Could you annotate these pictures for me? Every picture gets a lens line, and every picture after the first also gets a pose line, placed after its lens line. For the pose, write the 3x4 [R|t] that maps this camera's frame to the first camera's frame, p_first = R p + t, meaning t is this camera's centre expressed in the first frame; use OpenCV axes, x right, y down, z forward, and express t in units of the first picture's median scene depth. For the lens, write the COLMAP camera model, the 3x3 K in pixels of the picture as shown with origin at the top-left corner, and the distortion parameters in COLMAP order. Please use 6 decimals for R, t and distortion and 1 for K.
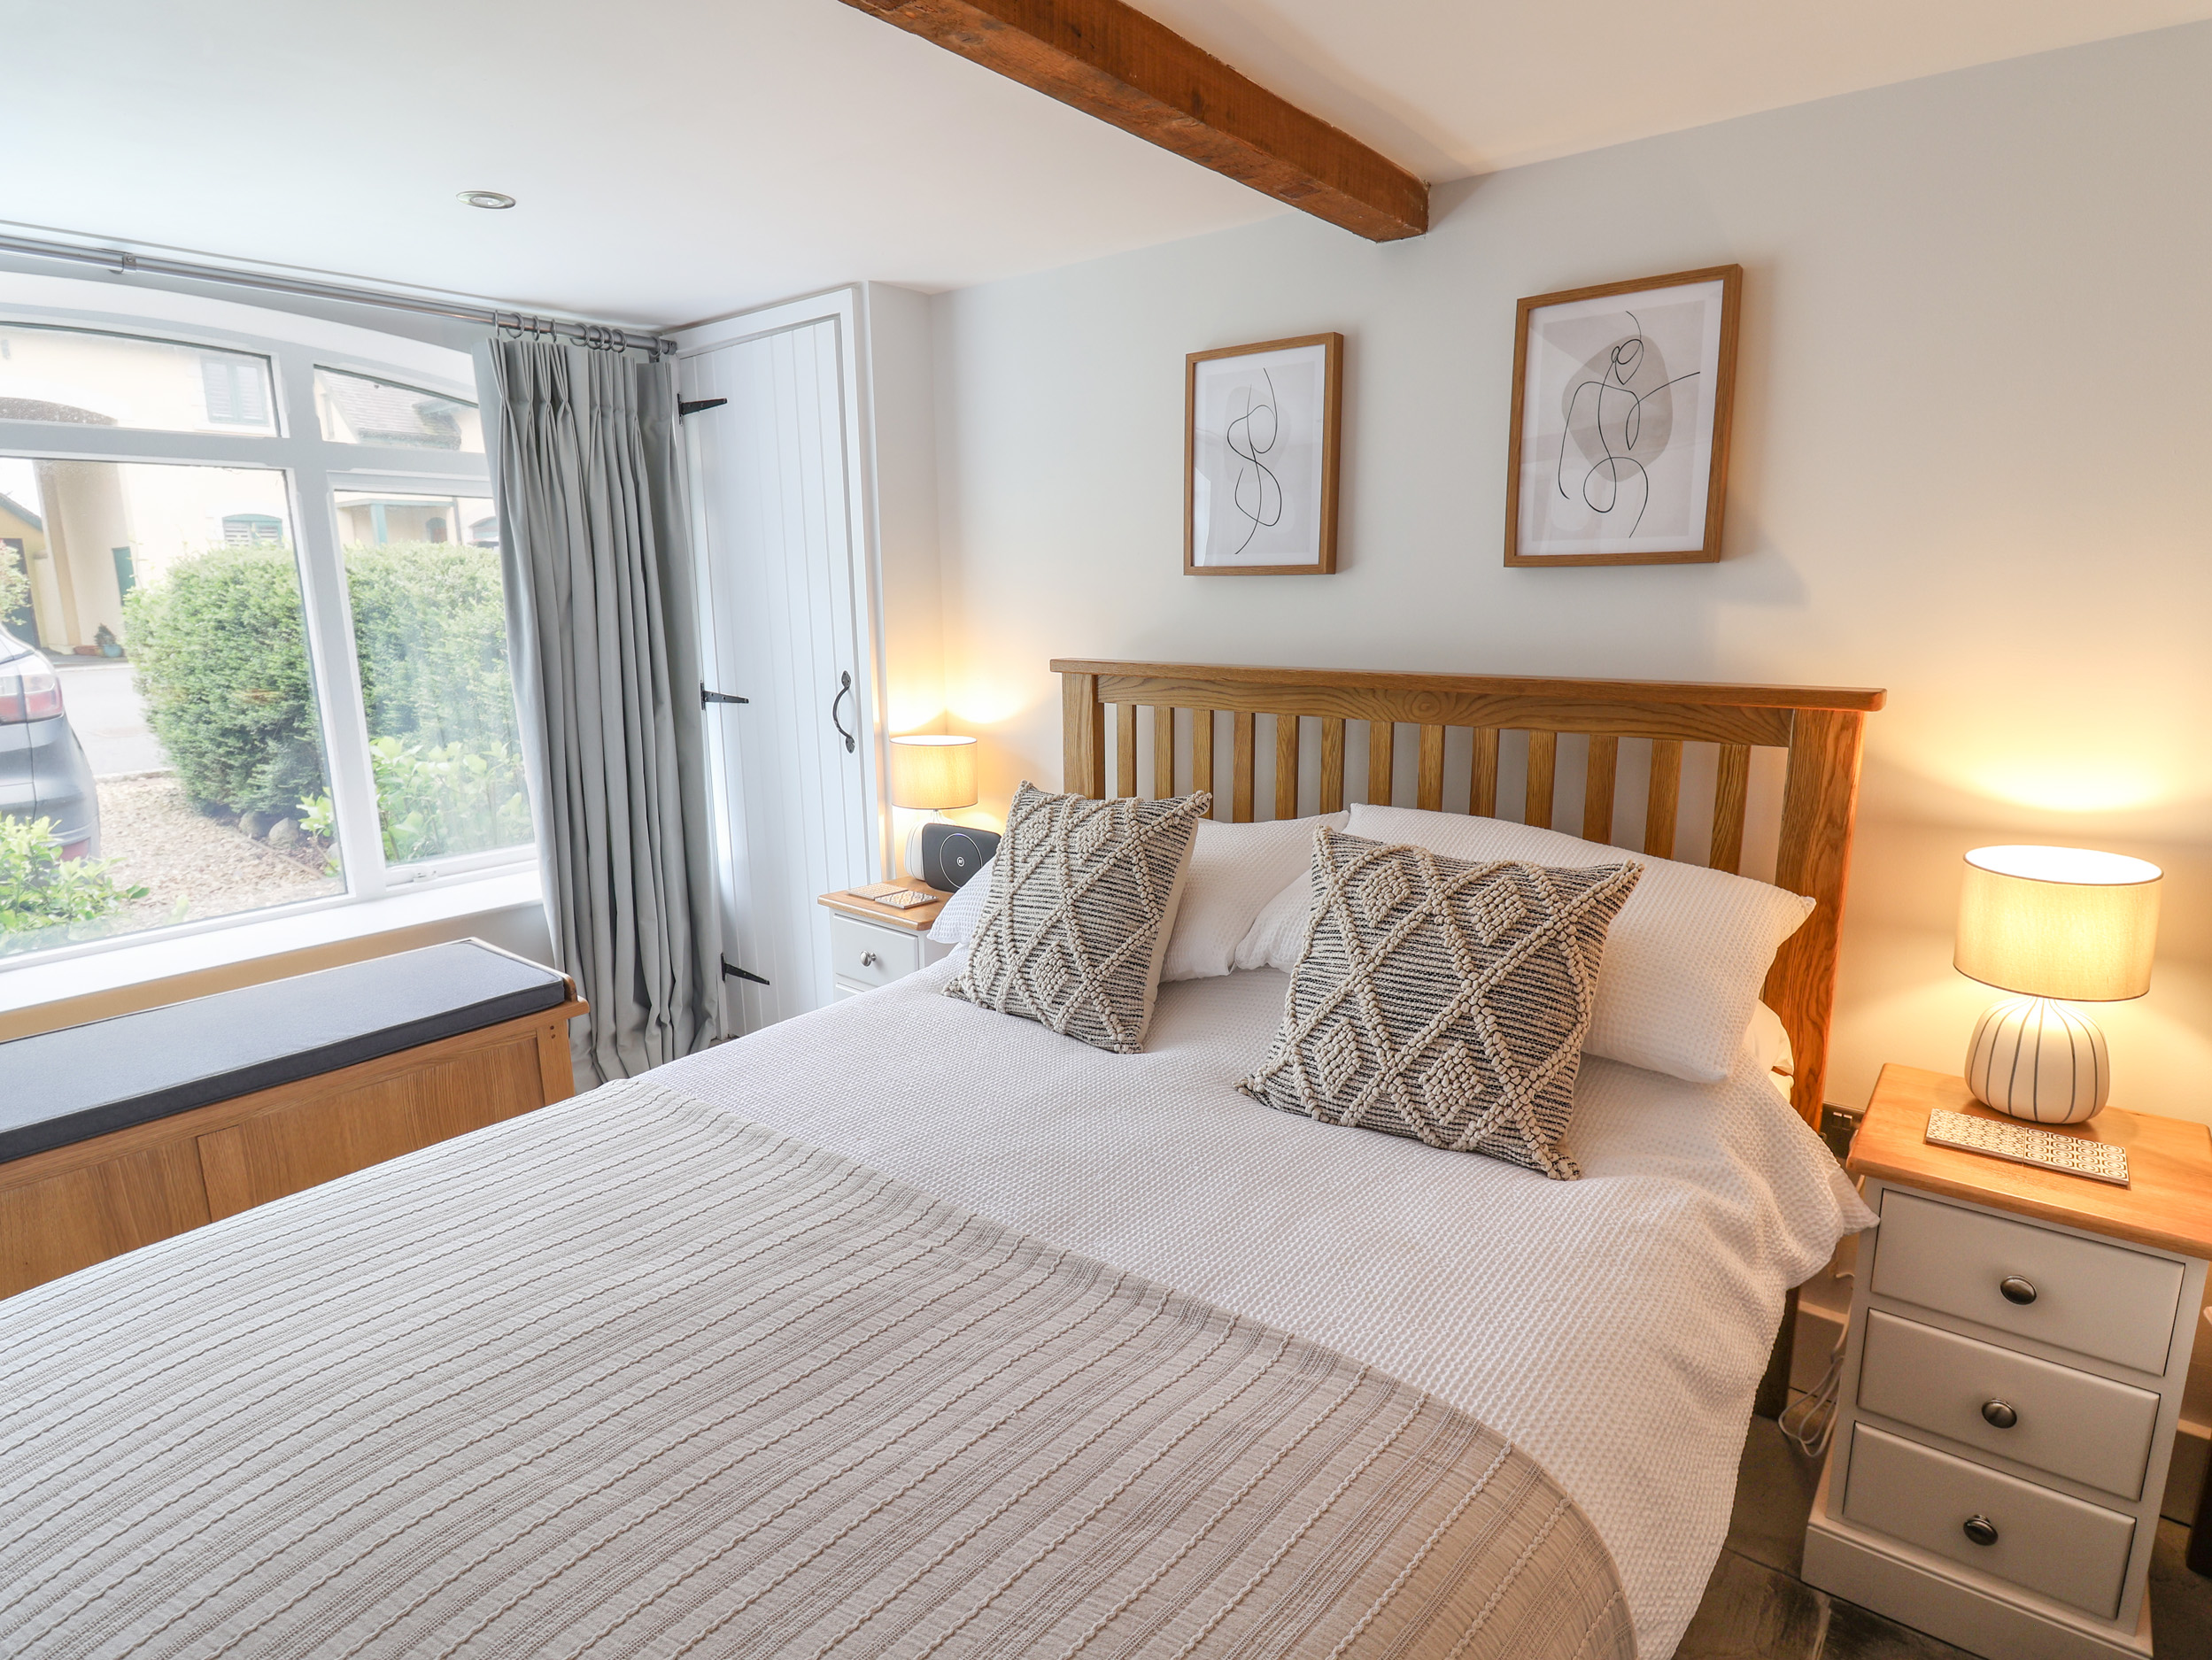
lens RADIAL K [[1170.2, 0, 1121.0], [0, 1170.2, 823.6], [0, 0, 1]] dist [-0.003256, -0.000150]
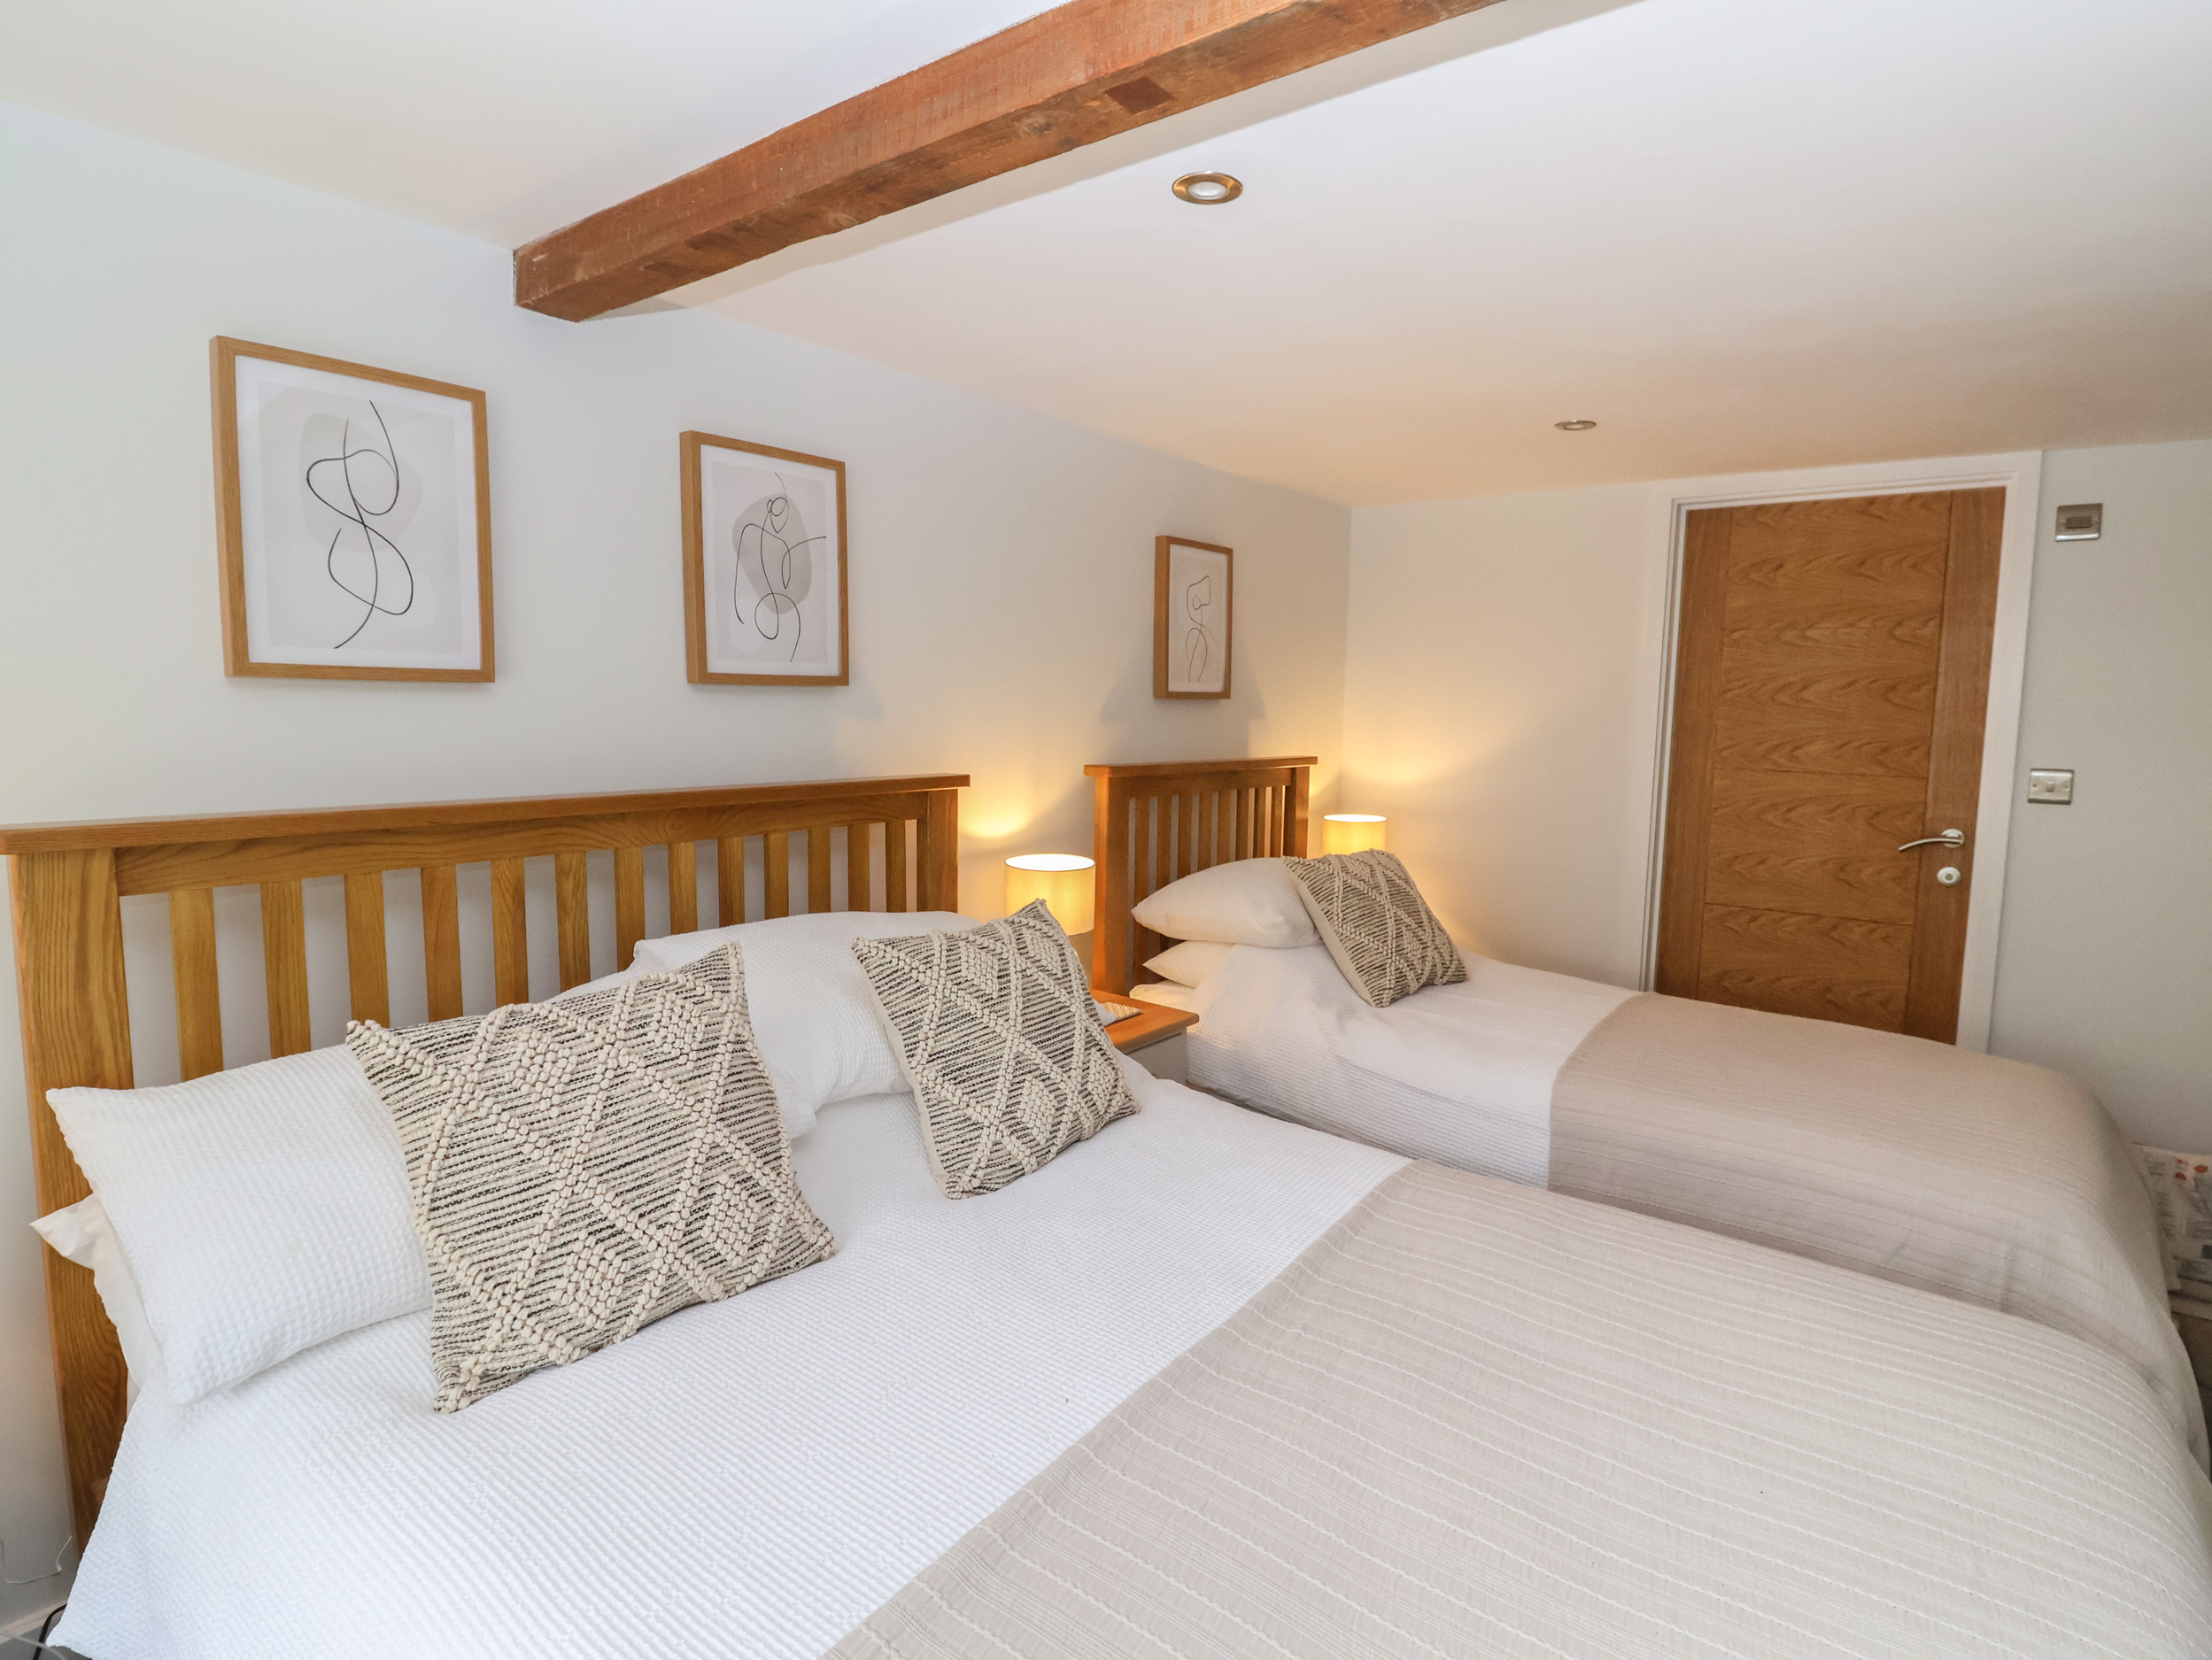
lens RADIAL K [[1170.2, 0, 1121.0], [0, 1170.2, 823.6], [0, 0, 1]] dist [-0.003256, -0.000150]
pose [[-0.008094, -0.088429, 0.996050, -0.761796], [0.192417, 0.977330, 0.088330, -0.128753], [-0.981280, 0.192372, 0.009105, 0.706521]]
